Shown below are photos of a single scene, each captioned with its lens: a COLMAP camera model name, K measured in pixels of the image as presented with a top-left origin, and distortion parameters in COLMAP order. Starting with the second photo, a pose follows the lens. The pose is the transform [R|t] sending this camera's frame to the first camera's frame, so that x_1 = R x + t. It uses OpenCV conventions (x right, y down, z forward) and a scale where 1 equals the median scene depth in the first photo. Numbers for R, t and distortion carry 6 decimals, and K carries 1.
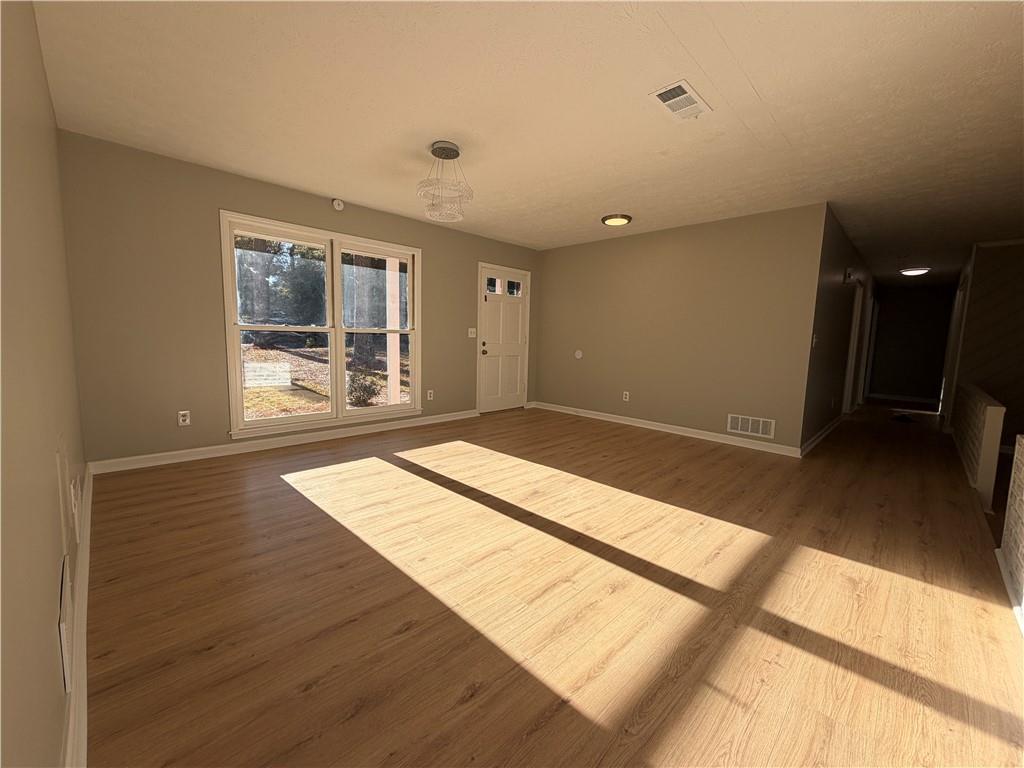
lens RADIAL K [[407.2, 0, 510.3], [0, 407.2, 384.0], [0, 0, 1]] dist [0.000010, -0.000028]
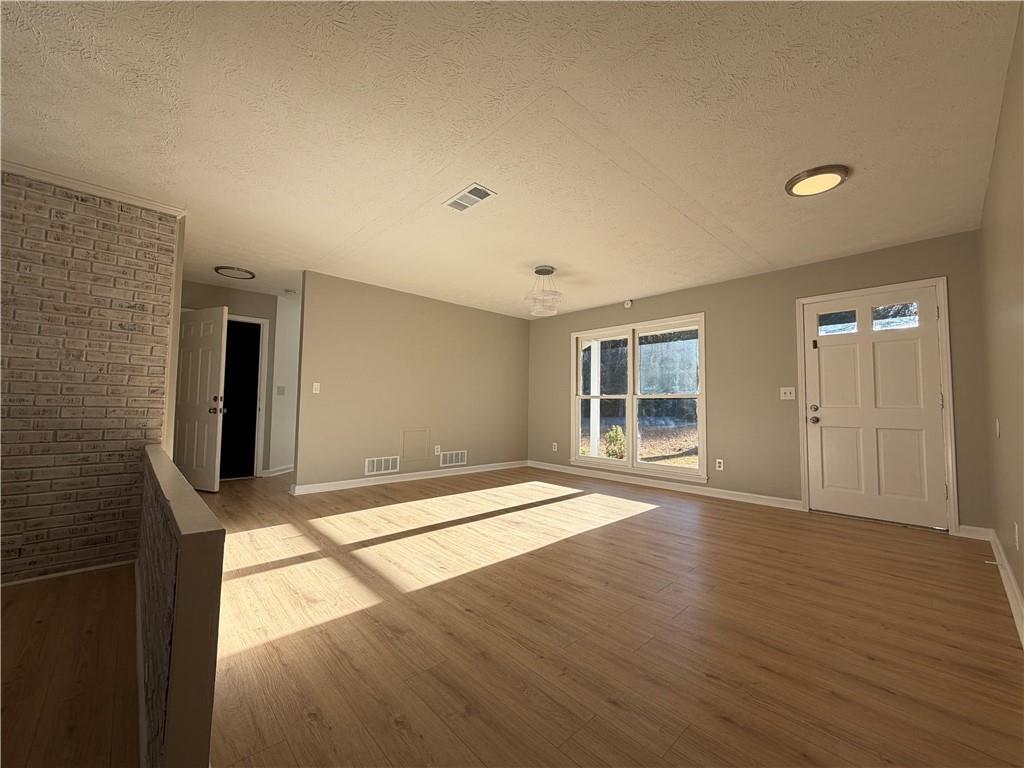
lens RADIAL K [[407.2, 0, 510.3], [0, 407.2, 384.0], [0, 0, 1]] dist [0.000010, -0.000028]
pose [[-0.030207, -0.080103, -0.996329, 1.177709], [-0.127448, 0.988956, -0.075646, -0.035955], [0.991385, 0.124695, -0.040082, 0.906947]]
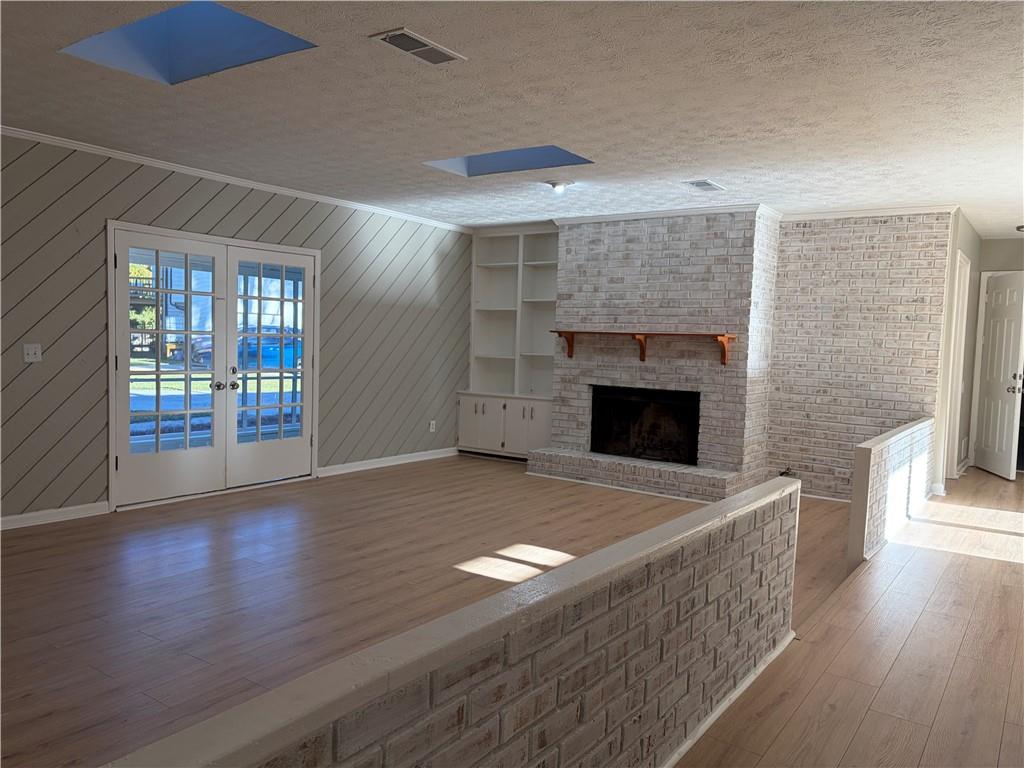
lens RADIAL K [[768.7, 0, 511.2], [0, 768.7, 387.5], [0, 0, 1]] dist [0.100413, -0.129035]
pose [[-0.981848, -0.049361, -0.183133, 1.747033], [-0.080949, 0.982243, 0.169250, -0.208295], [0.171527, 0.181002, -0.968409, 1.902758]]
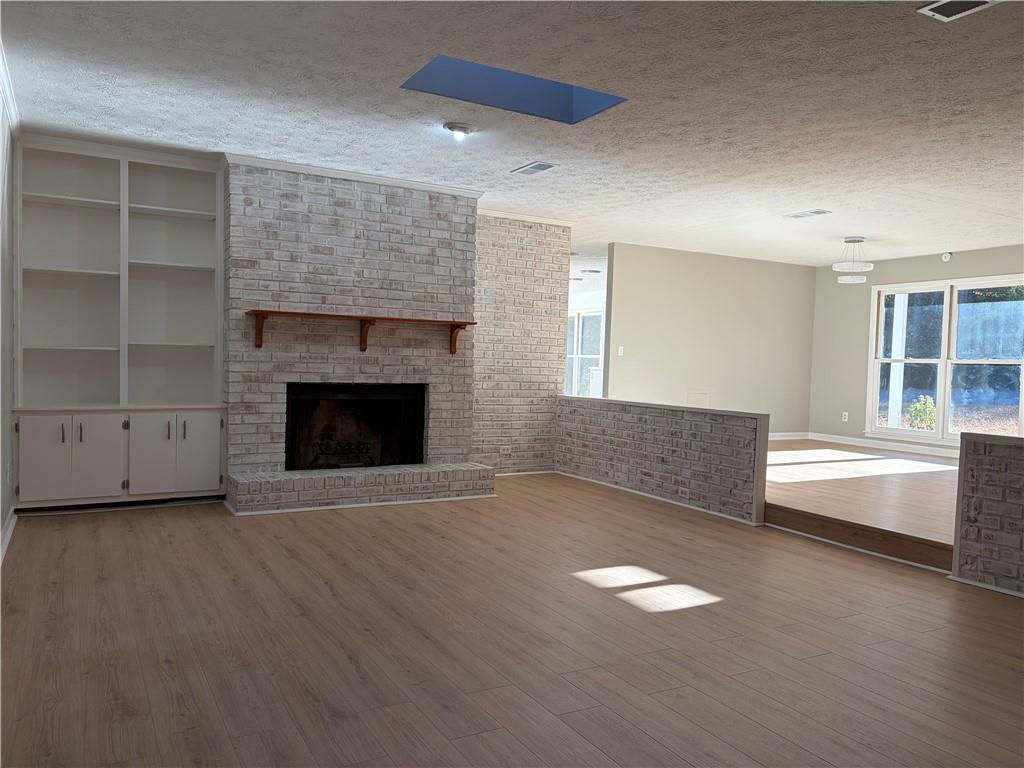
lens RADIAL K [[768.7, 0, 511.2], [0, 768.7, 387.5], [0, 0, 1]] dist [0.100413, -0.129035]
pose [[-0.263682, 0.001034, -0.964609, 2.742579], [-0.144406, 0.988688, 0.040534, 0.035685], [0.953739, 0.149984, -0.260550, 0.572211]]
